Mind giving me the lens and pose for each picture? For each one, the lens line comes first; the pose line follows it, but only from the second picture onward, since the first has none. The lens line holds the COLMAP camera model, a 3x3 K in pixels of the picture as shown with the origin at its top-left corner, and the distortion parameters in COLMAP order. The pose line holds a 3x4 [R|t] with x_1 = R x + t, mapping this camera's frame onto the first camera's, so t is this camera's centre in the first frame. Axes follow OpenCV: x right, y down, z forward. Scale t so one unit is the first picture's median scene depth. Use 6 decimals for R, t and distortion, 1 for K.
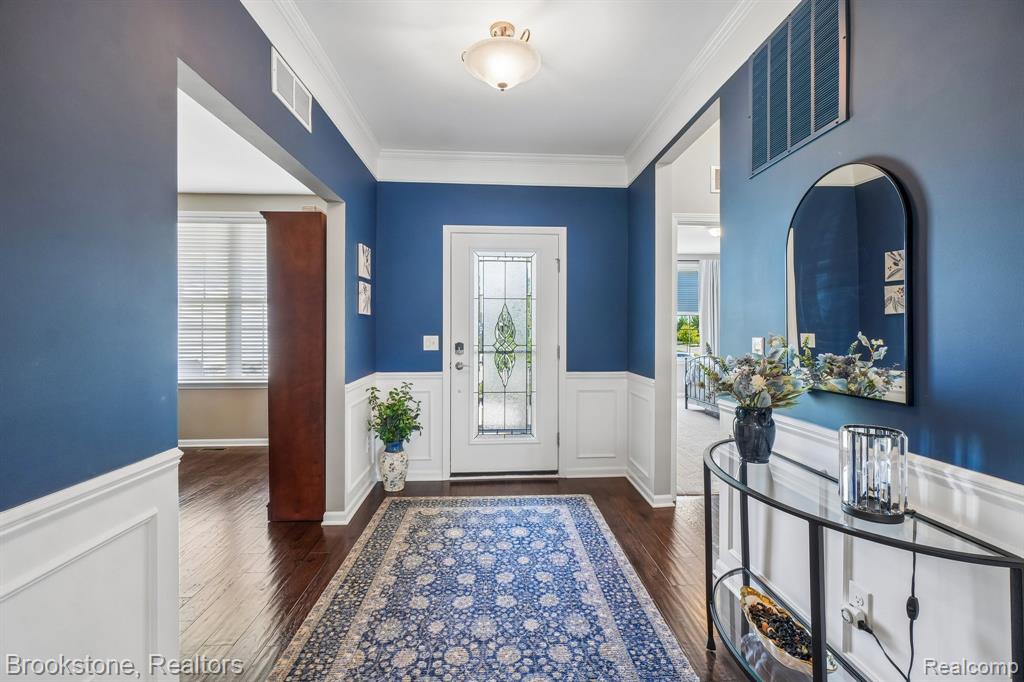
lens RADIAL K [[441.0, 0, 511.3], [0, 441.0, 332.8], [0, 0, 1]] dist [-0.000988, 0.000088]
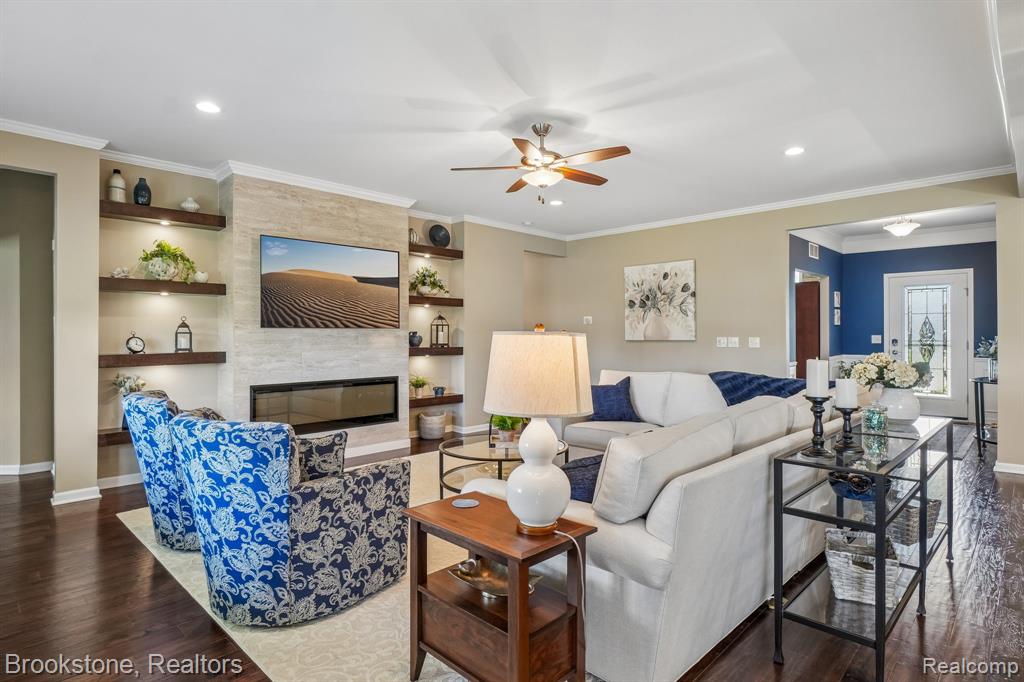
lens RADIAL K [[554.6, 0, 513.7], [0, 554.6, 329.9], [0, 0, 1]] dist [-0.004738, -0.000847]
pose [[0.684826, -0.005123, -0.728688, 0.459721], [-0.000926, 0.999968, -0.007900, 0.004064], [0.728706, 0.006085, 0.684800, -1.664963]]
